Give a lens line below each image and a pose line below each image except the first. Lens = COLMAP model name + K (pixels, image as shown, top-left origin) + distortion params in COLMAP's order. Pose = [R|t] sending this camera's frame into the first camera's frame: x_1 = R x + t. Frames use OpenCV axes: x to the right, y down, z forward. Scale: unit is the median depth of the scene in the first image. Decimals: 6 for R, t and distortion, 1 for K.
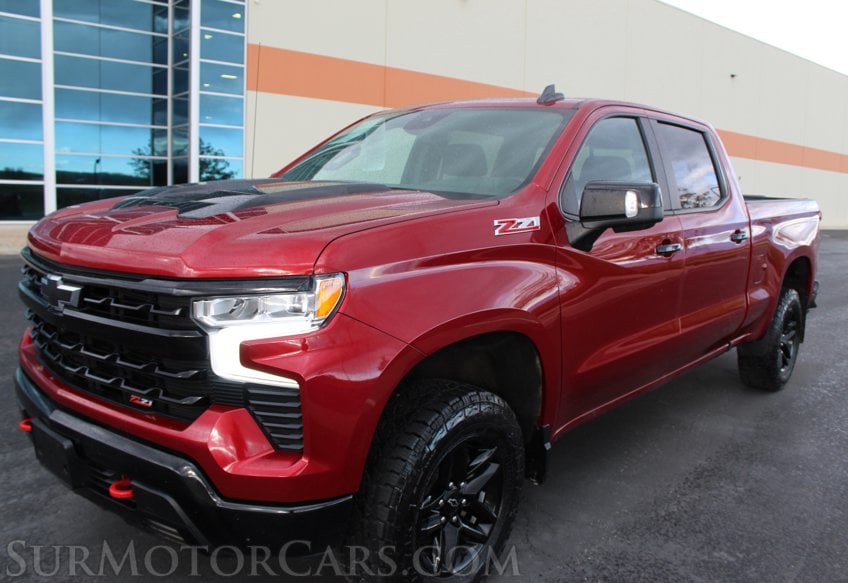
lens RADIAL K [[788.3, 0, 424.0], [0, 788.3, 291.5], [0, 0, 1]] dist [-0.074075, 0.012684]
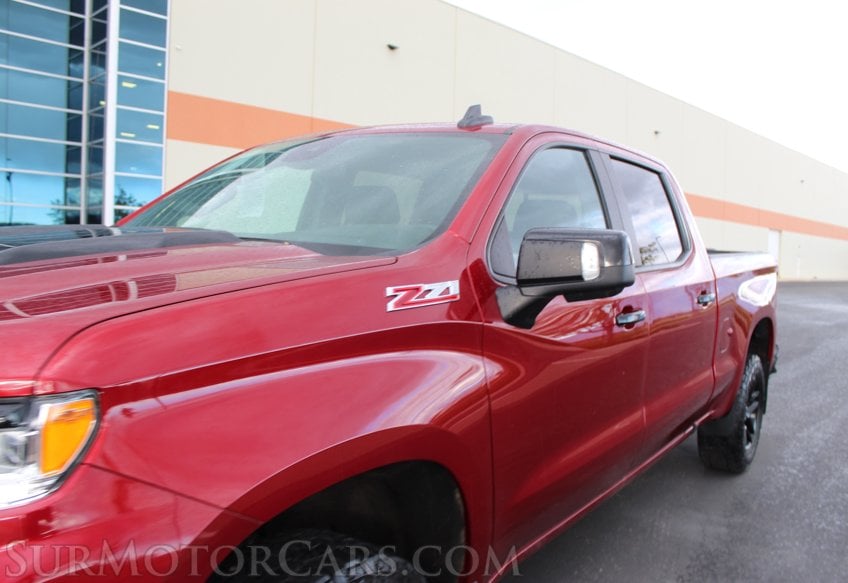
lens RADIAL K [[780.0, 0, 424.0], [0, 780.0, 291.5], [0, 0, 1]] dist [-0.010143, -0.005764]
pose [[0.996288, -0.001600, 0.086072, 0.034476], [0.007363, 0.997748, -0.066674, -0.023745], [-0.085771, 0.067060, 0.994055, 0.194542]]
